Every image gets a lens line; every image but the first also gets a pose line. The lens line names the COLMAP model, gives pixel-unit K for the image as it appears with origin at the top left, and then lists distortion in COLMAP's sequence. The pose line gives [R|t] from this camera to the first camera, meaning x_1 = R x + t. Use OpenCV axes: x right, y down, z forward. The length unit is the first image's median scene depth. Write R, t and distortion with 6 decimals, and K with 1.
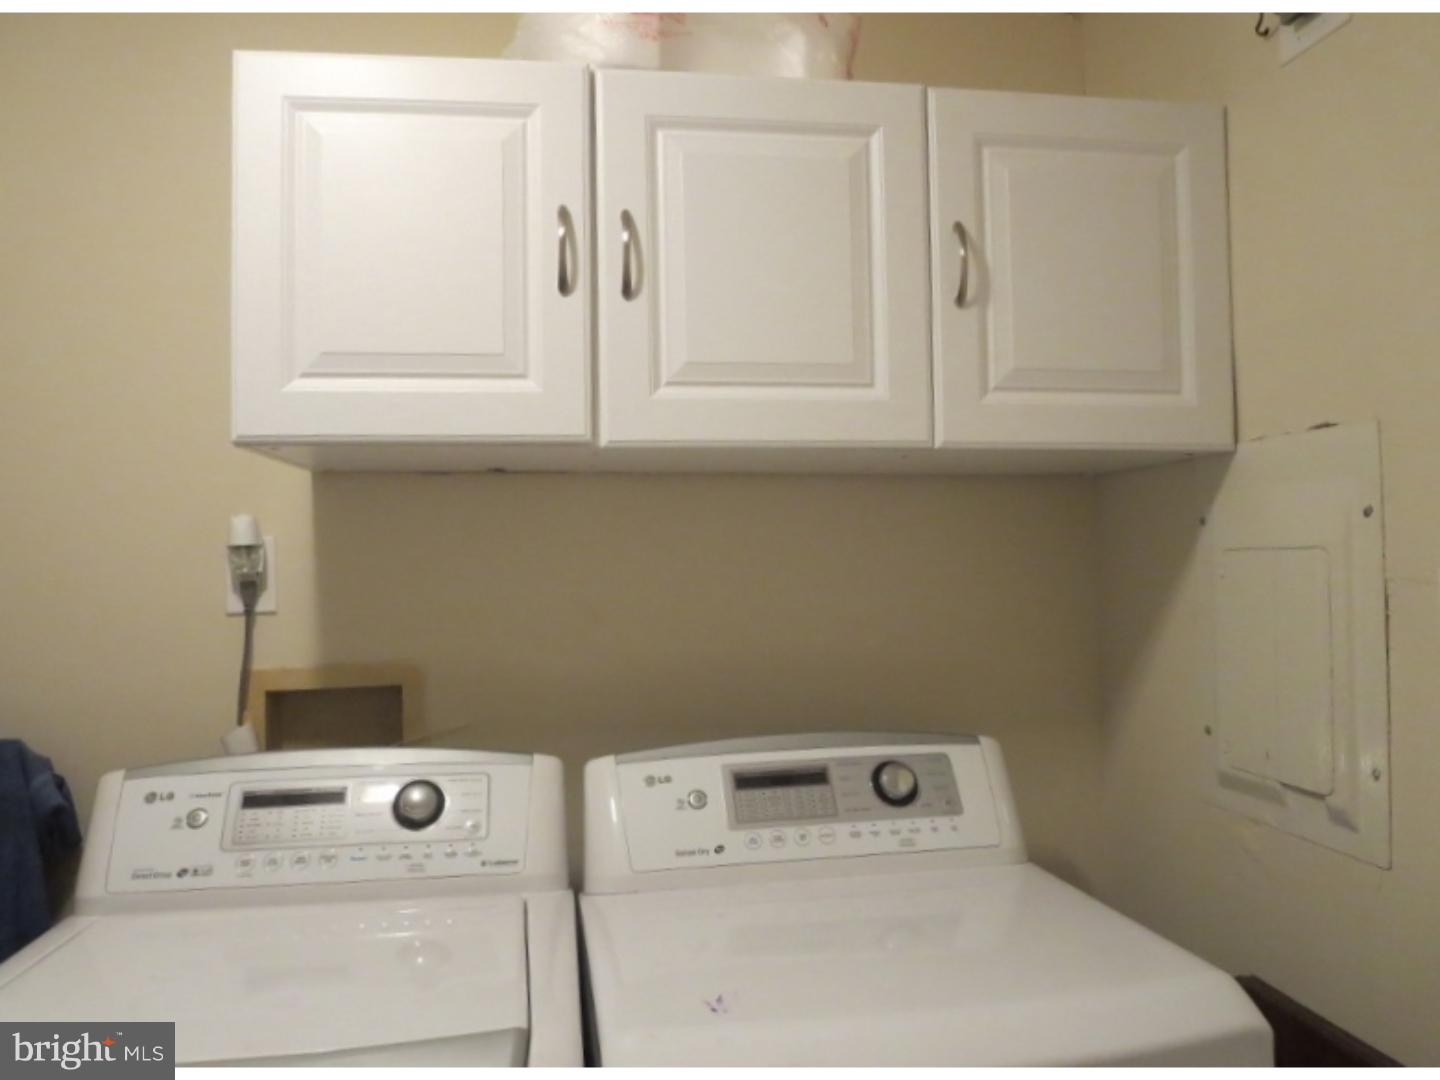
lens RADIAL K [[1014.8, 0, 714.7], [0, 1014.8, 530.2], [0, 0, 1]] dist [-0.012359, -0.010755]
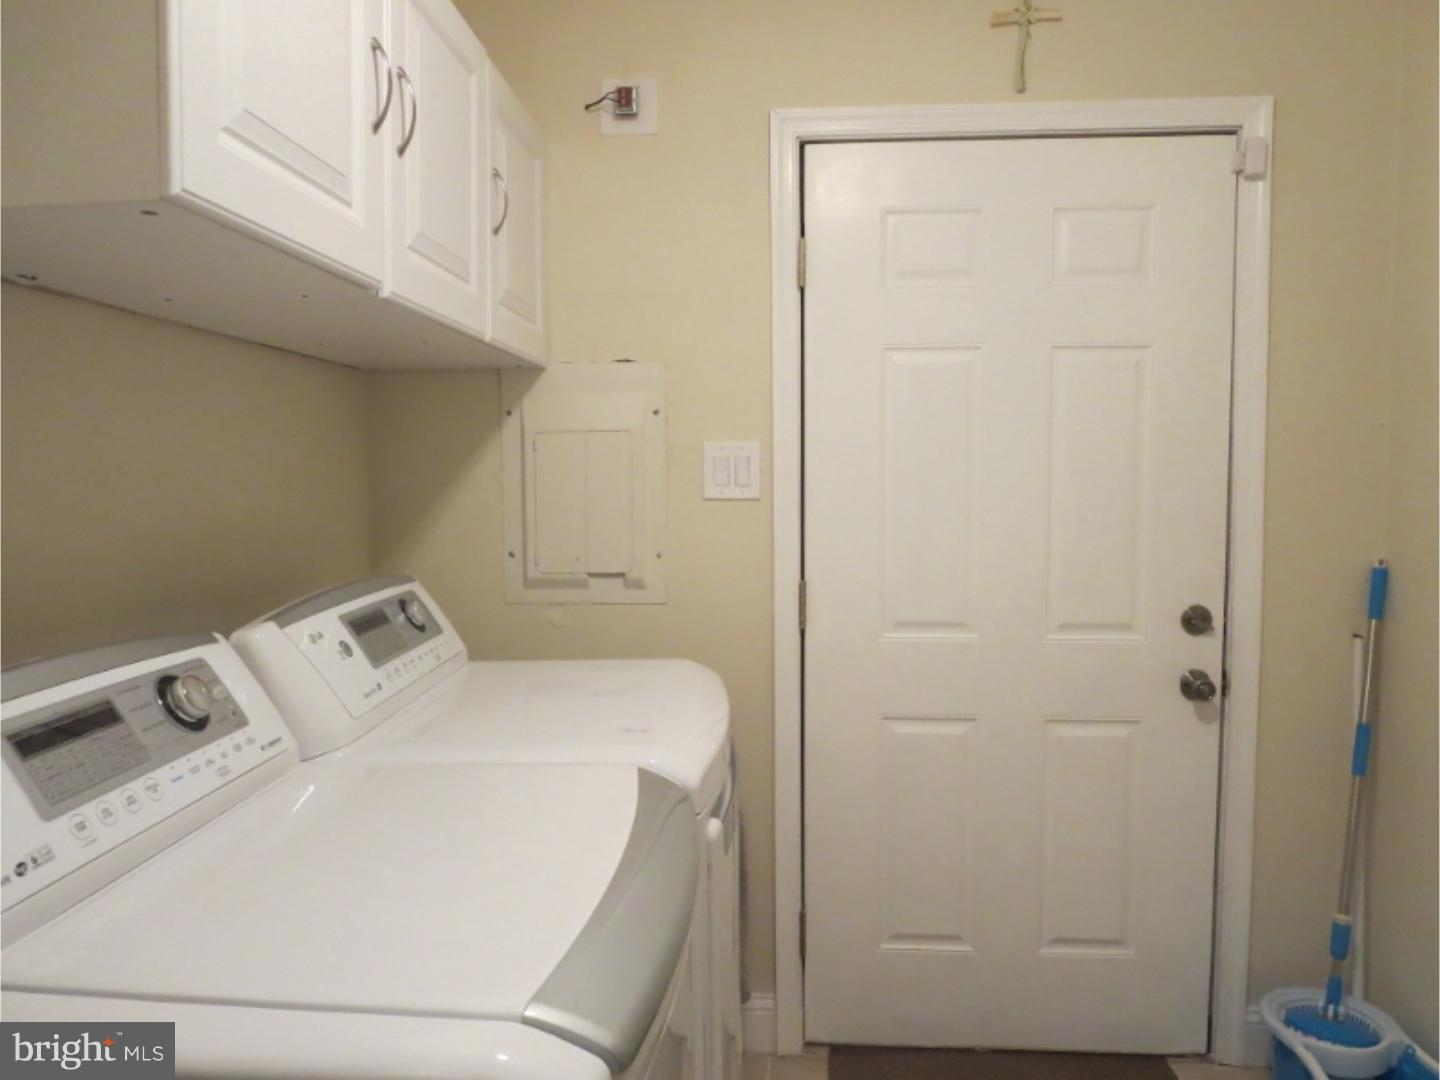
lens RADIAL K [[1014.8, 0, 715.1], [0, 1014.8, 545.2], [0, 0, 1]] dist [-0.012359, -0.010755]
pose [[0.206583, -0.059963, 0.976590, -1.027366], [-0.028876, 0.997312, 0.067343, 0.085385], [-0.978003, -0.042112, 0.204296, 0.458925]]
